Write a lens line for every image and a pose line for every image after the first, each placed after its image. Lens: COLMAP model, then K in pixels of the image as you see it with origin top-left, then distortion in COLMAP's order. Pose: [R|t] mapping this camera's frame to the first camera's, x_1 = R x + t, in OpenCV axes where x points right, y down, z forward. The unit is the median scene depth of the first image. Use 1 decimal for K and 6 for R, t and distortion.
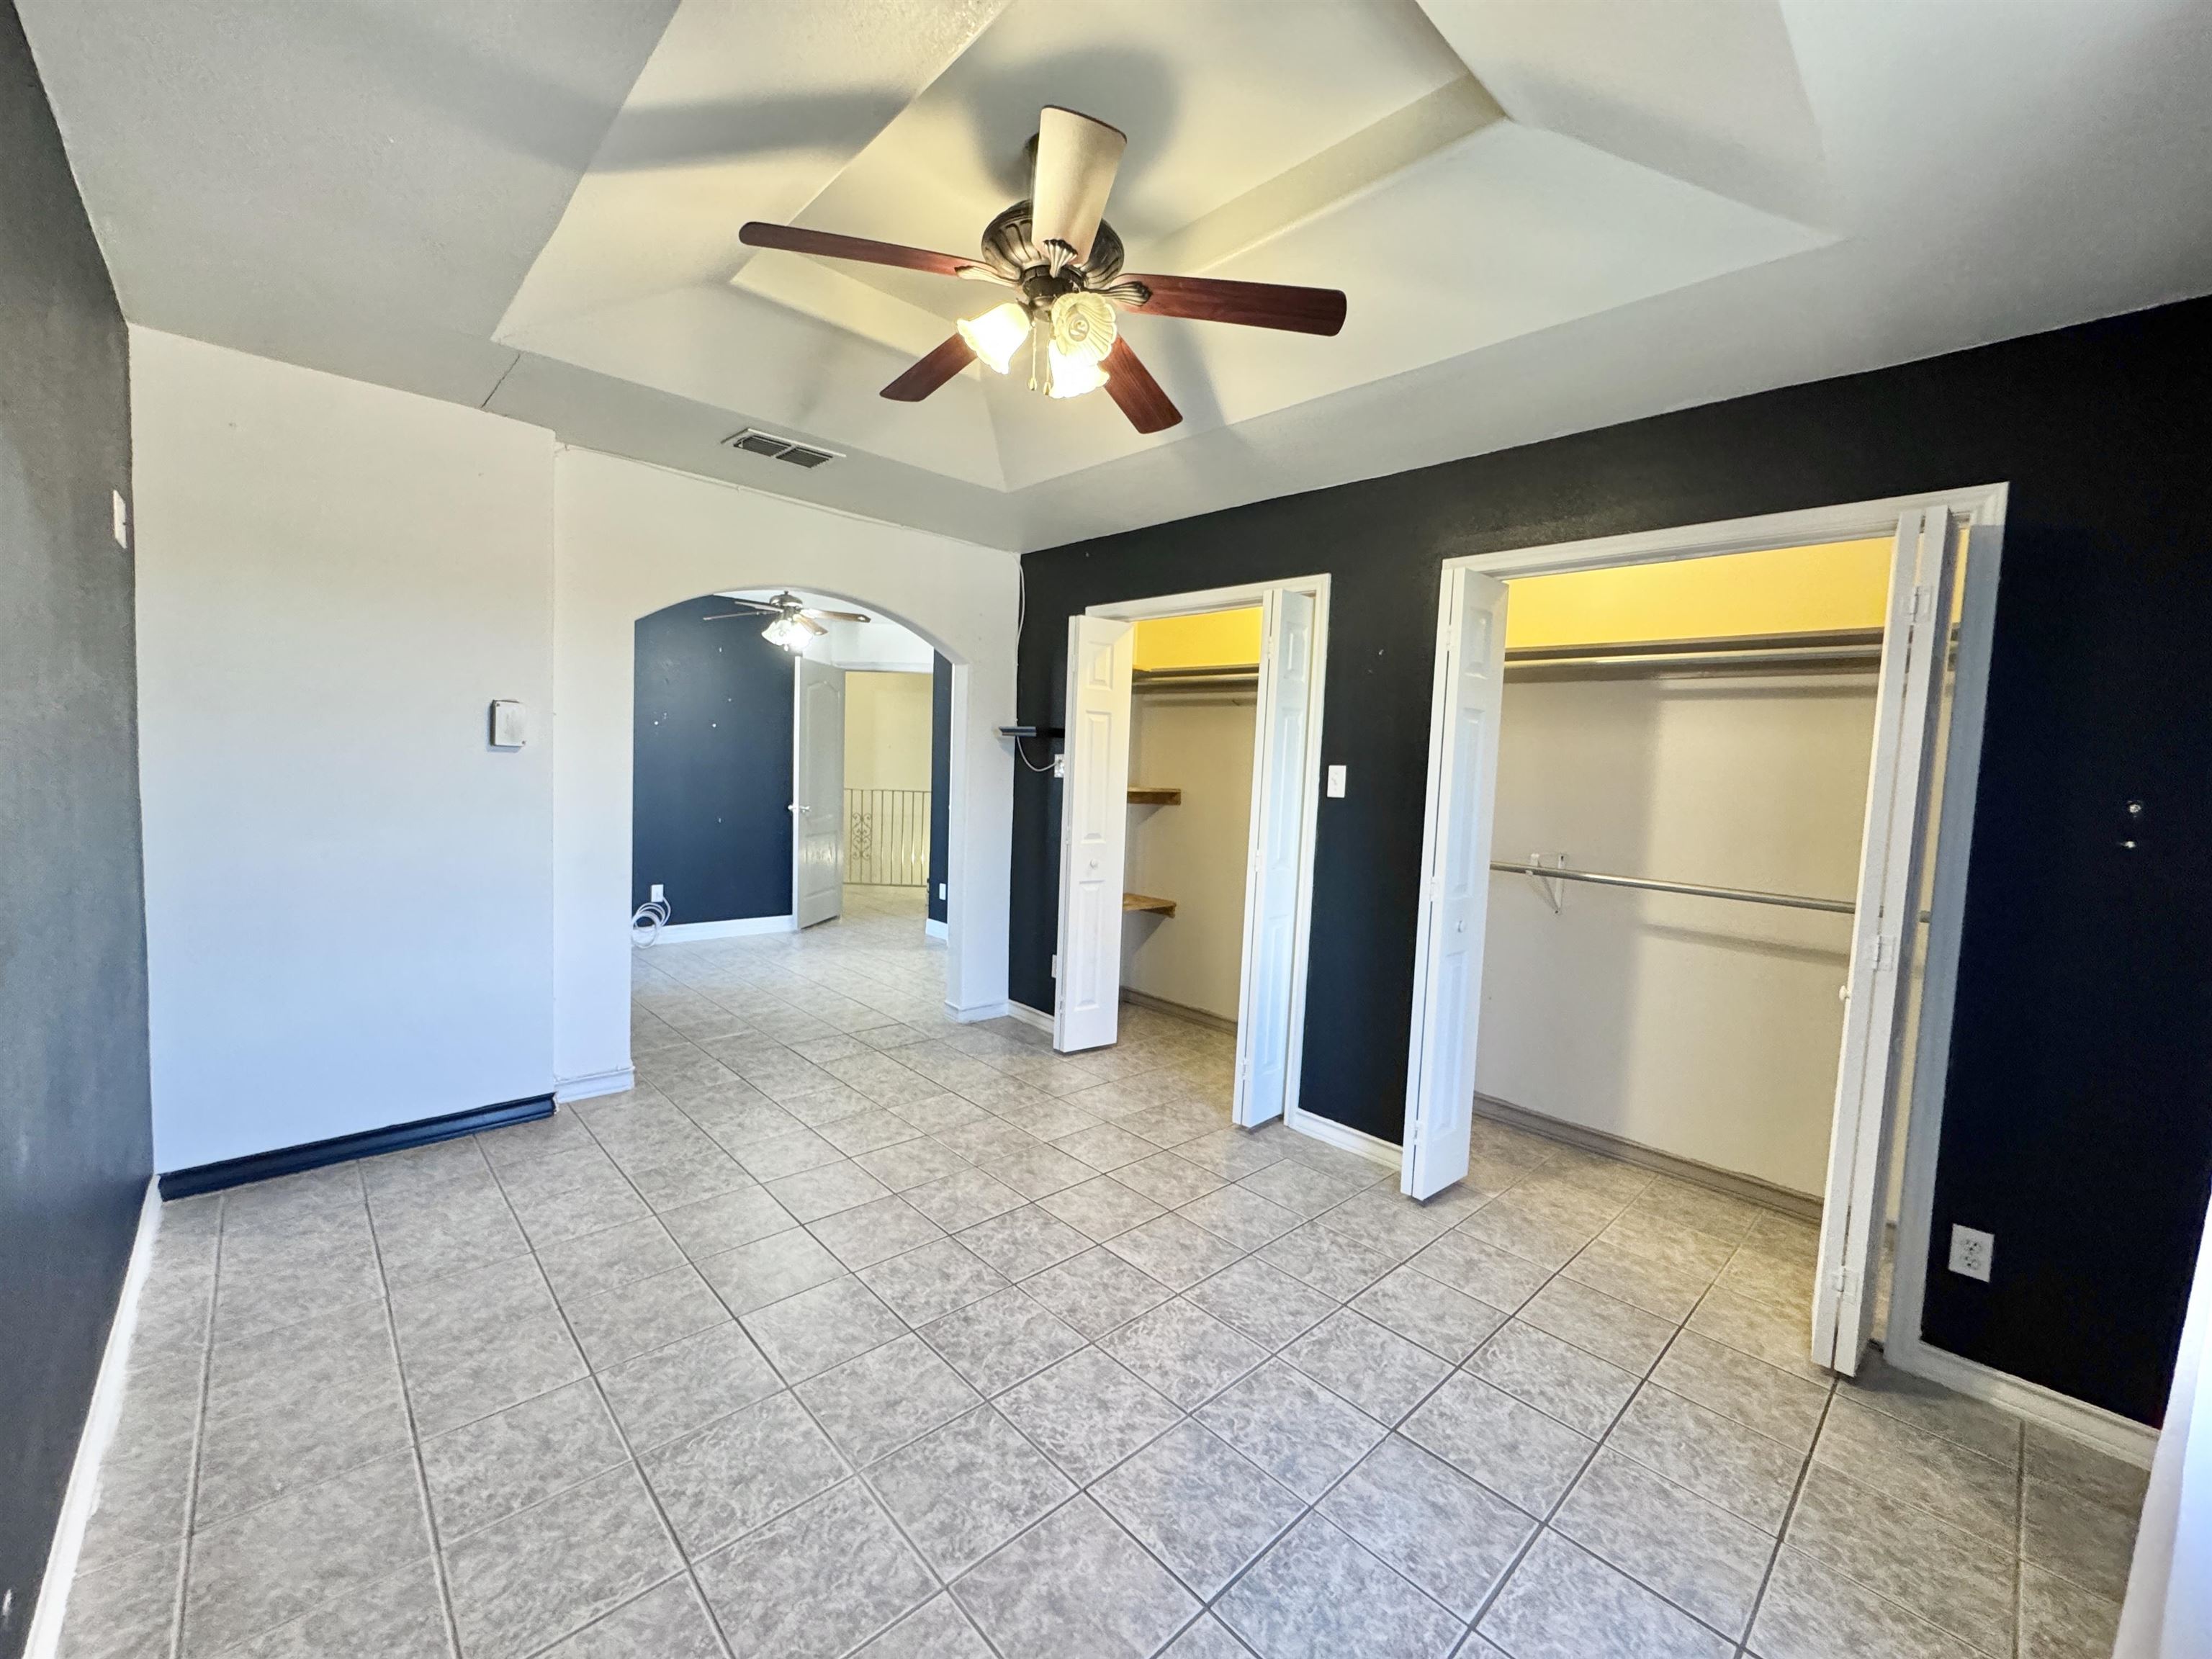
lens RADIAL K [[886.4, 0, 1104.7], [0, 886.4, 822.7], [0, 0, 1]] dist [-0.003611, 0.000875]
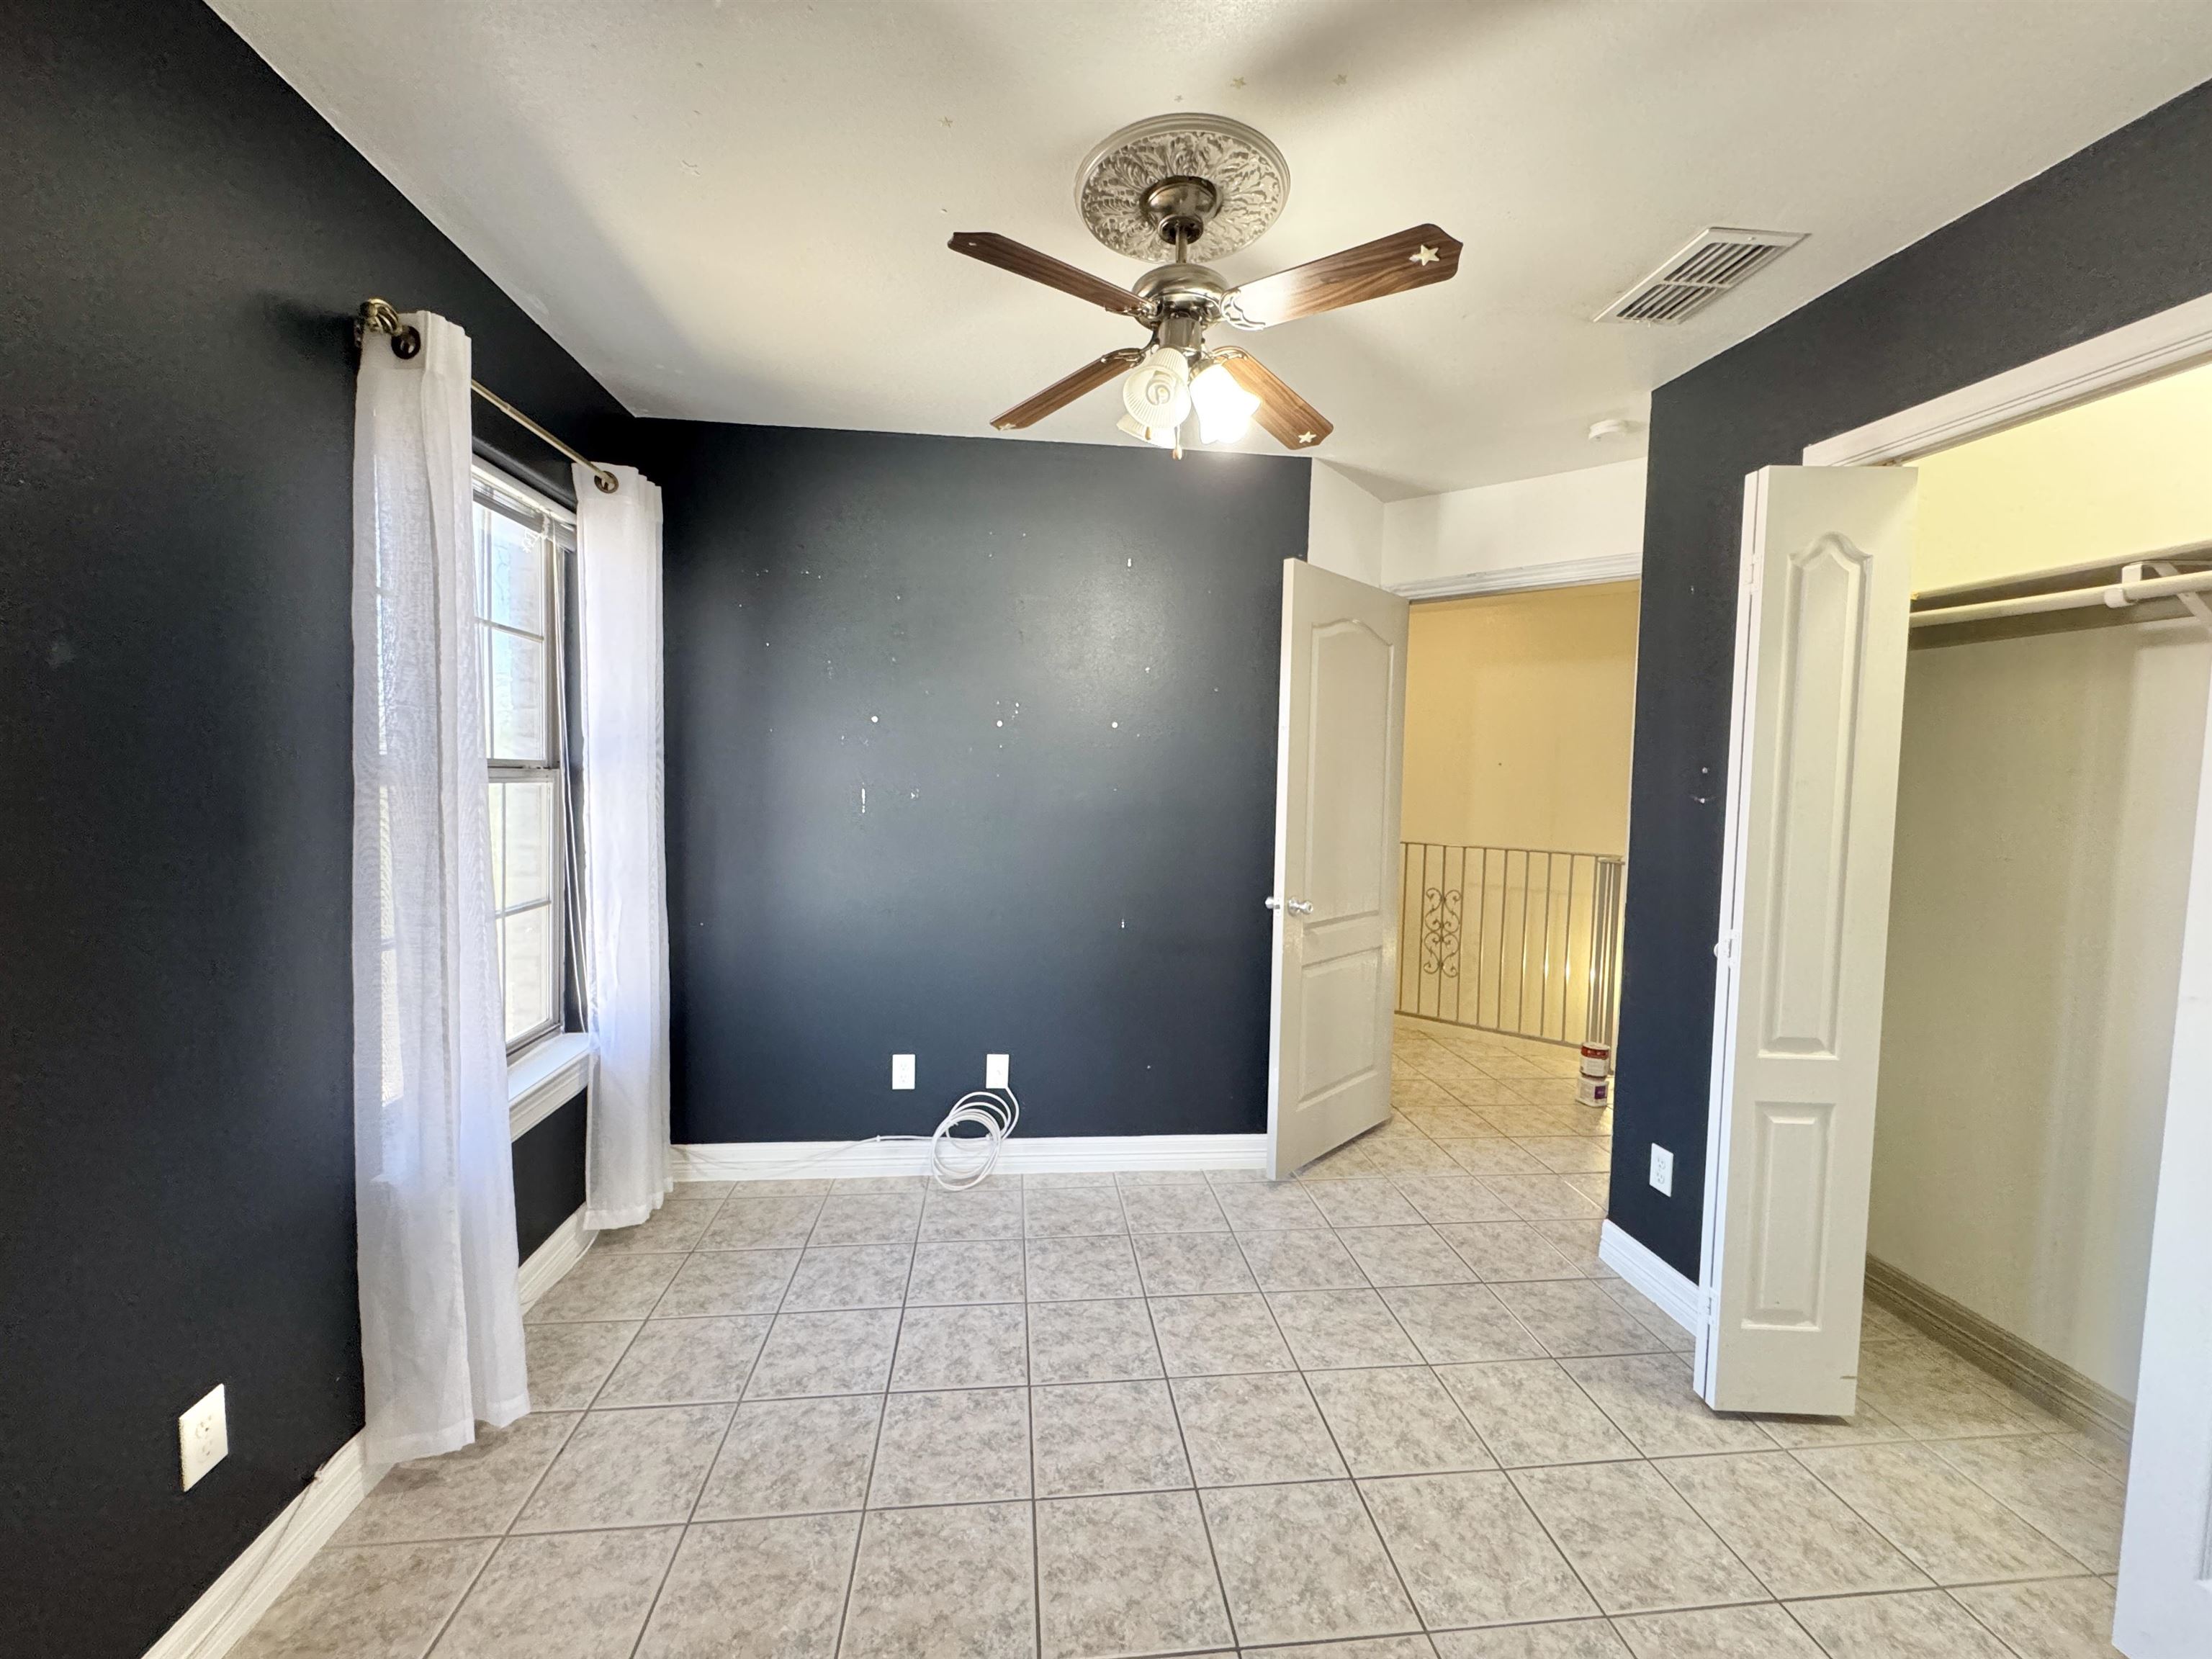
lens RADIAL K [[886.4, 0, 1104.7], [0, 886.4, 822.7], [0, 0, 1]] dist [-0.003611, 0.000875]
pose [[0.798388, 0.018974, -0.601844, -0.122767], [-0.033167, 0.999372, -0.012492, -0.039375], [0.601229, 0.029935, 0.798516, 0.474339]]
